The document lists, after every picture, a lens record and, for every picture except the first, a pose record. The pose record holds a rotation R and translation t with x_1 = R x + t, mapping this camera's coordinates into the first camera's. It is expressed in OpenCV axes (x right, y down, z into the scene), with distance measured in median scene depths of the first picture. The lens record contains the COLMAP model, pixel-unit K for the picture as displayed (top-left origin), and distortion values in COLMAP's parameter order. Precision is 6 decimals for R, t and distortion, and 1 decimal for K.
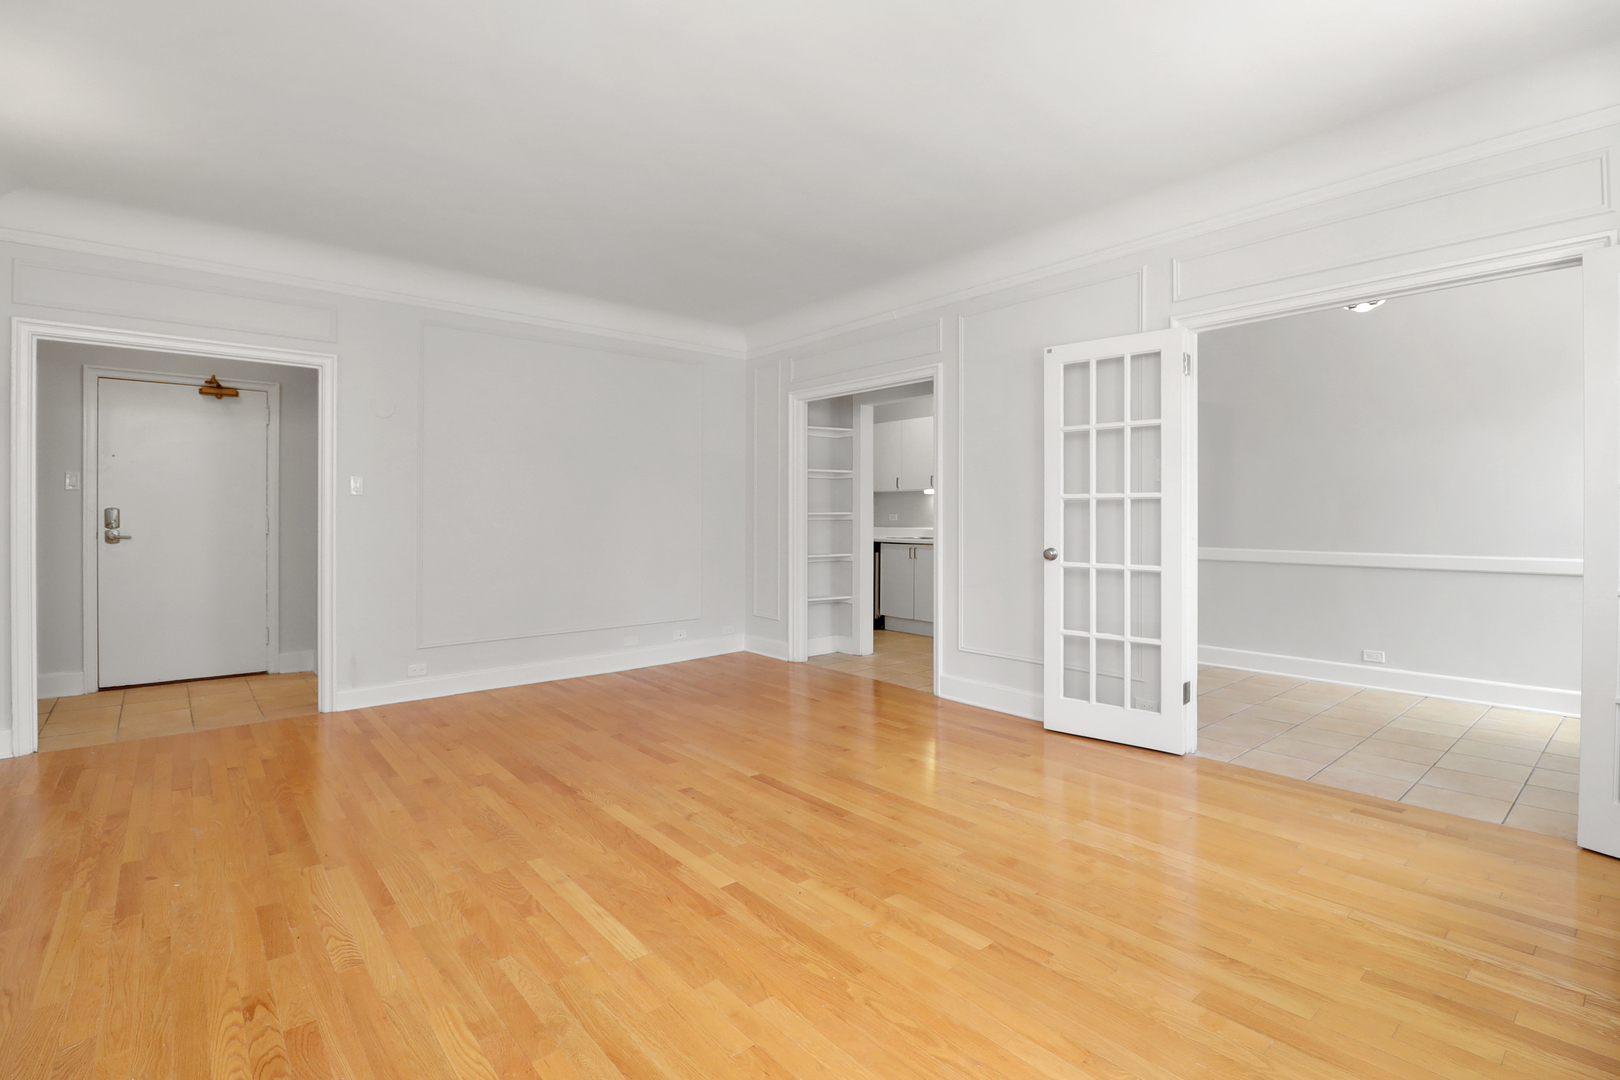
lens RADIAL K [[744.6, 0, 821.6], [0, 744.6, 522.7], [0, 0, 1]] dist [0.002663, -0.002180]
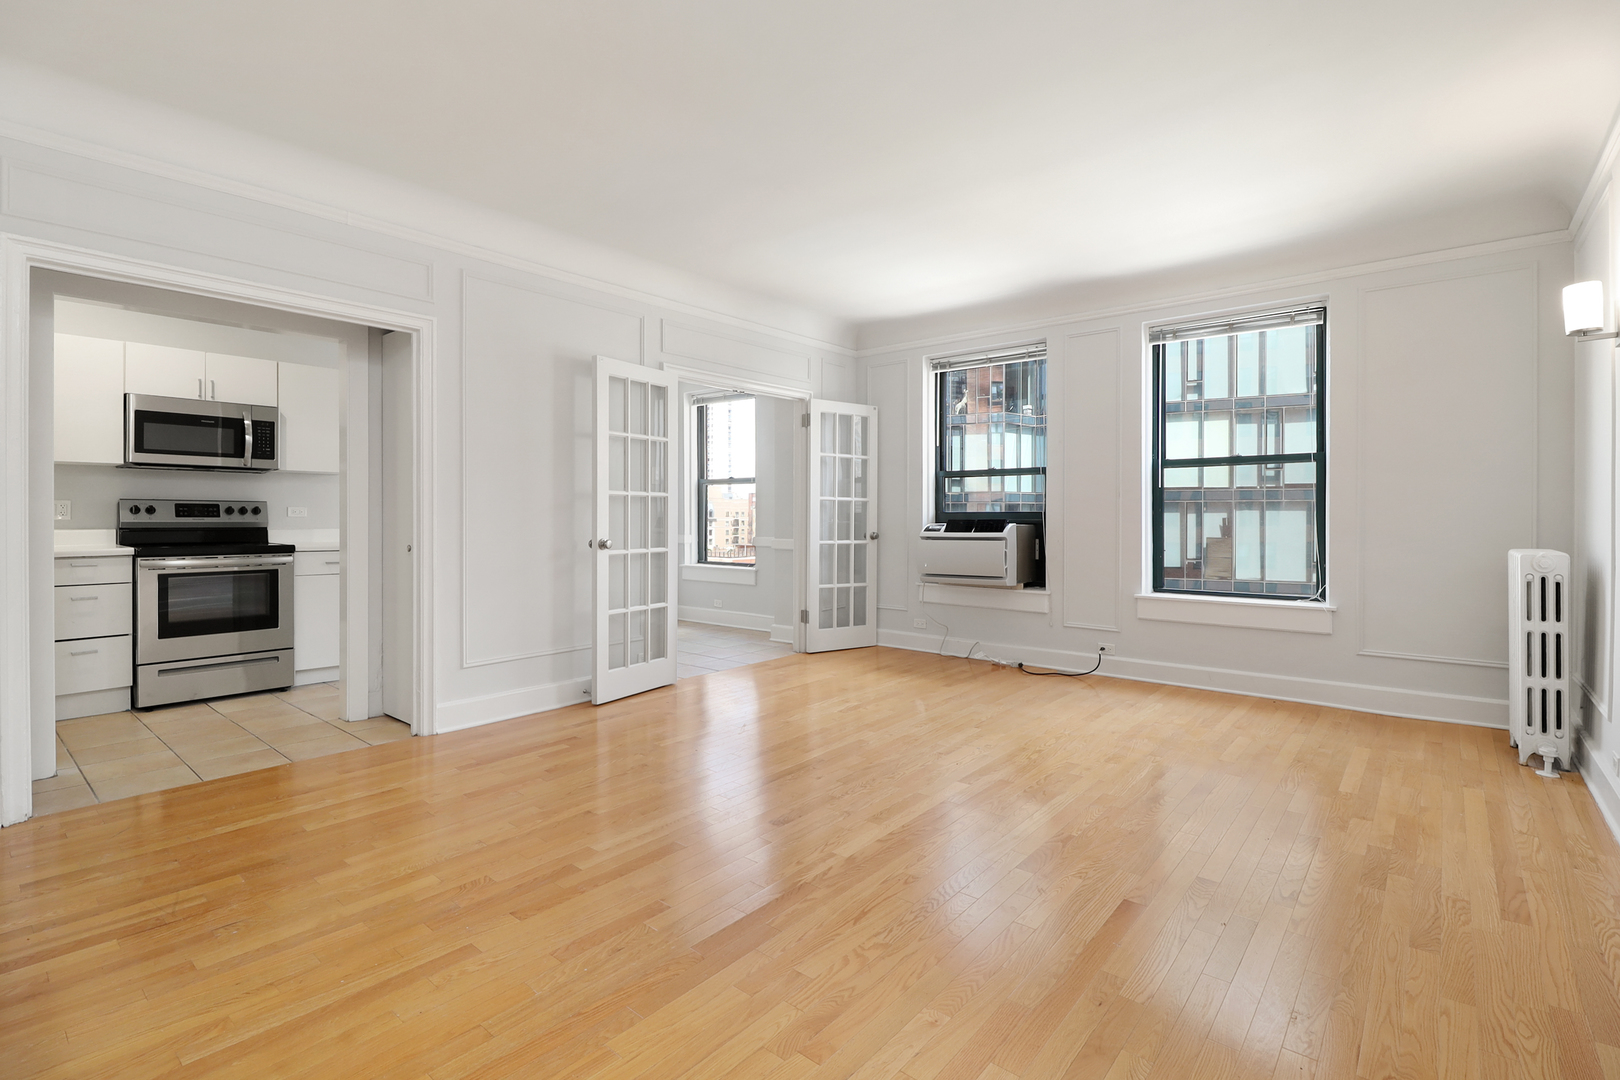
lens RADIAL K [[744.6, 0, 797.8], [0, 744.6, 515.7], [0, 0, 1]] dist [0.002663, -0.002180]
pose [[-0.145127, 0.000535, 0.989413, -0.885289], [0.008629, 0.999963, 0.000725, 0.003085], [-0.989375, 0.008643, -0.145126, 0.937413]]
